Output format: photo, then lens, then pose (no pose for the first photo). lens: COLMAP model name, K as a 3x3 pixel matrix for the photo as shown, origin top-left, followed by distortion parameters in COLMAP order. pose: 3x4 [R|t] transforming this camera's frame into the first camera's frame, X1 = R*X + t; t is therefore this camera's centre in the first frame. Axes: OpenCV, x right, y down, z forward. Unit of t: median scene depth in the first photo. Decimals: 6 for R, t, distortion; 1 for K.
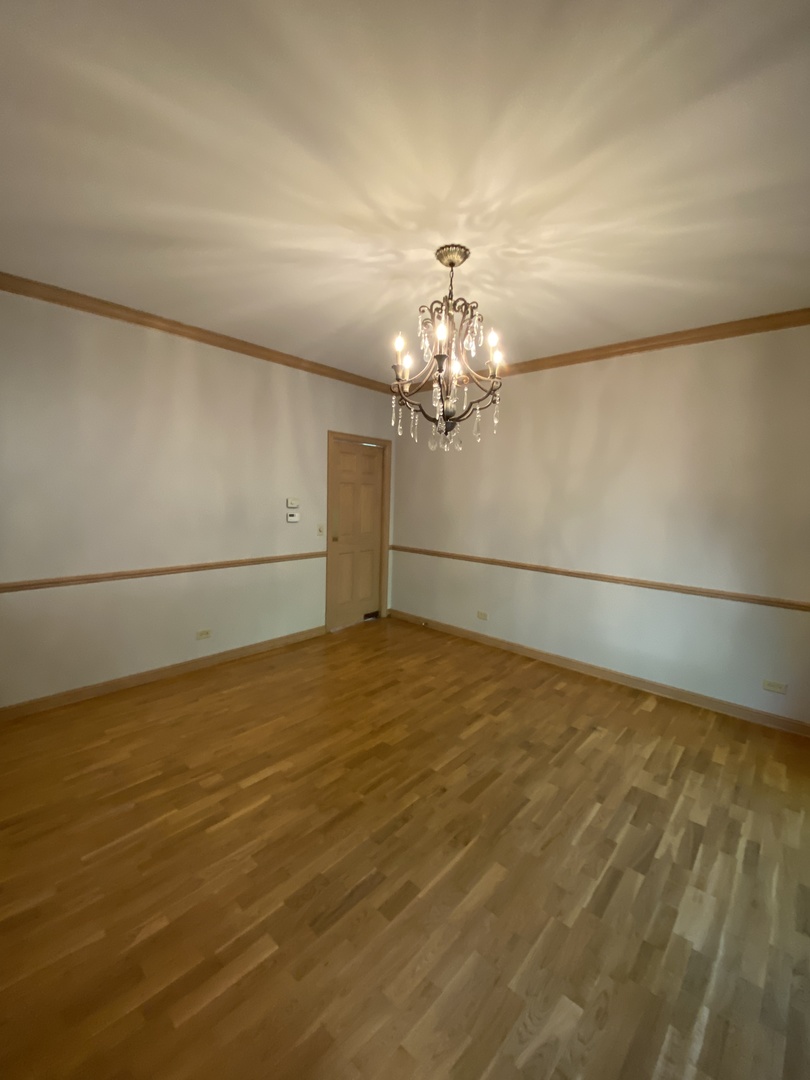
lens RADIAL K [[443.6, 0, 405.0], [0, 443.6, 540.0], [0, 0, 1]] dist [0.029583, -0.020738]
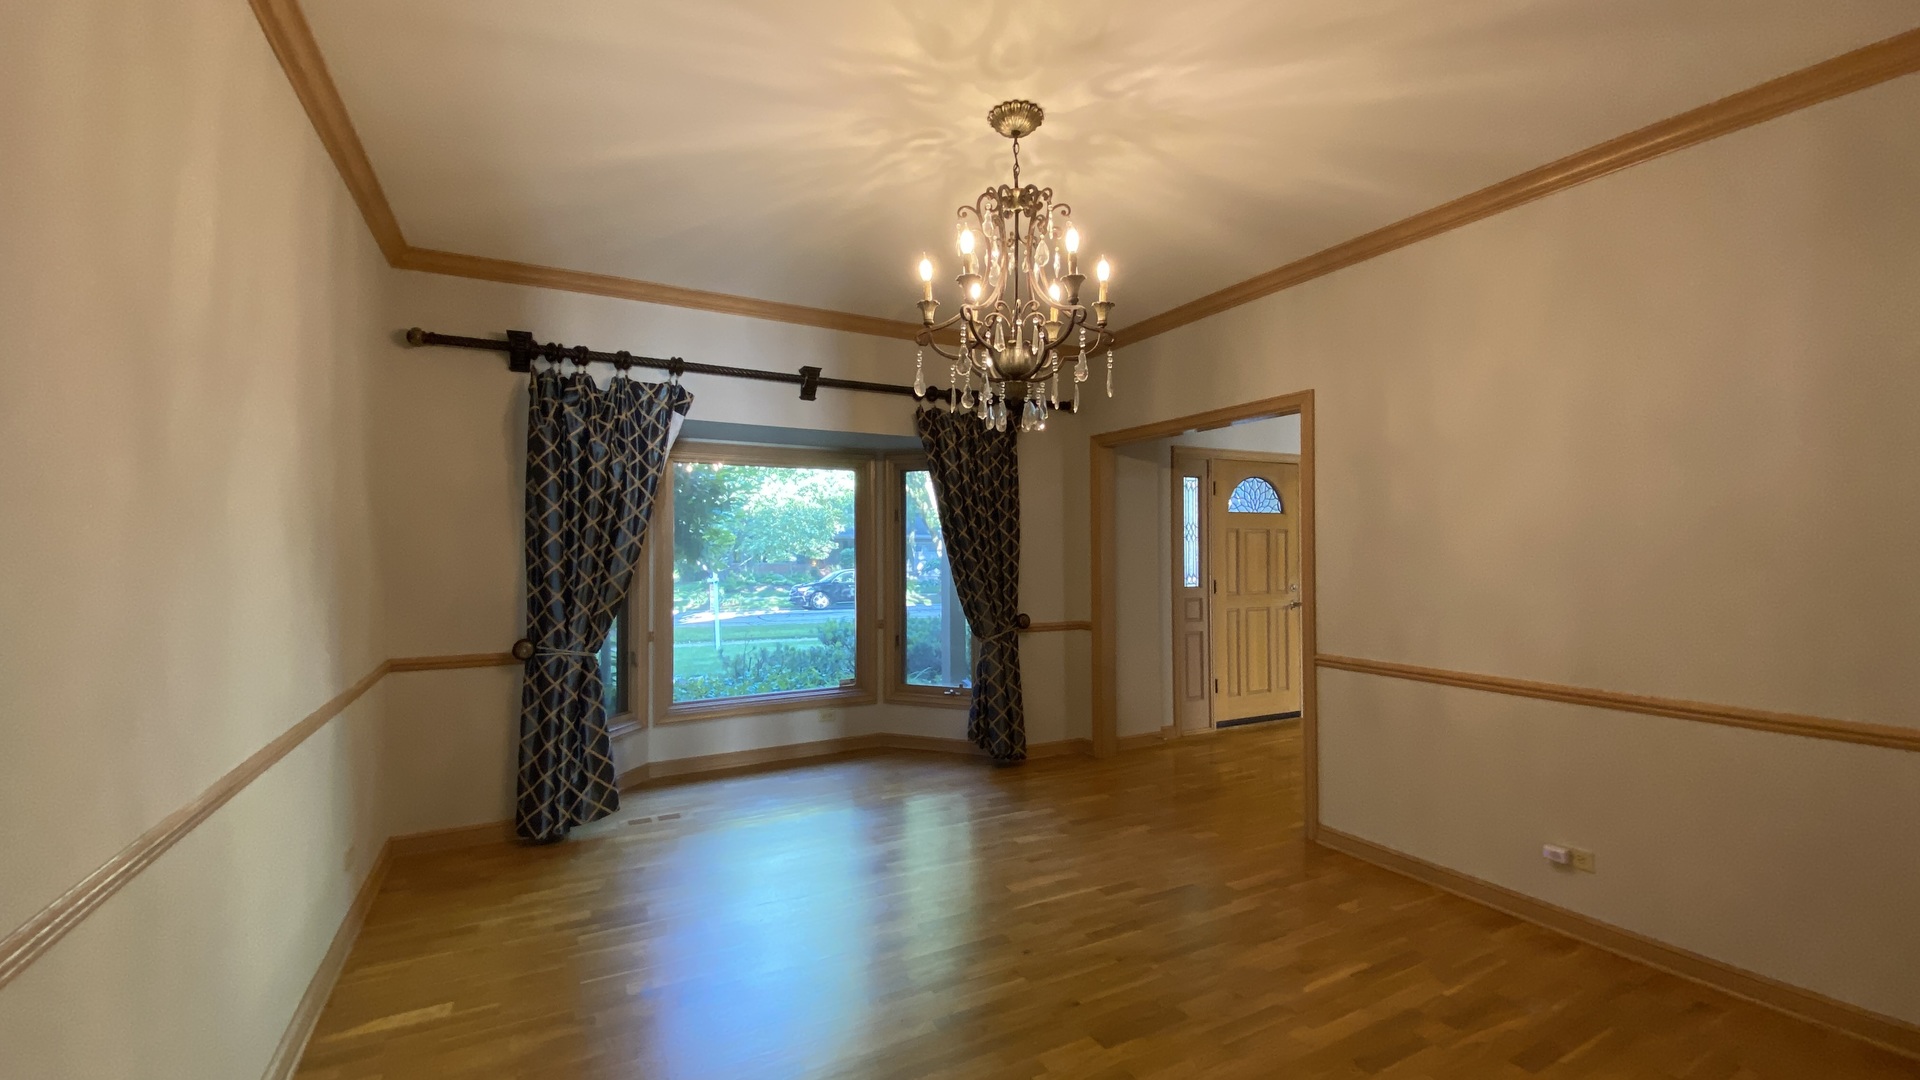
lens RADIAL K [[774.8, 0, 957.1], [0, 774.8, 541.9], [0, 0, 1]] dist [0.057792, -0.051101]
pose [[-0.939686, -0.024845, 0.341136, -0.200294], [0.010564, 0.994774, 0.101550, -0.170515], [-0.341876, 0.099029, -0.934513, 2.097103]]
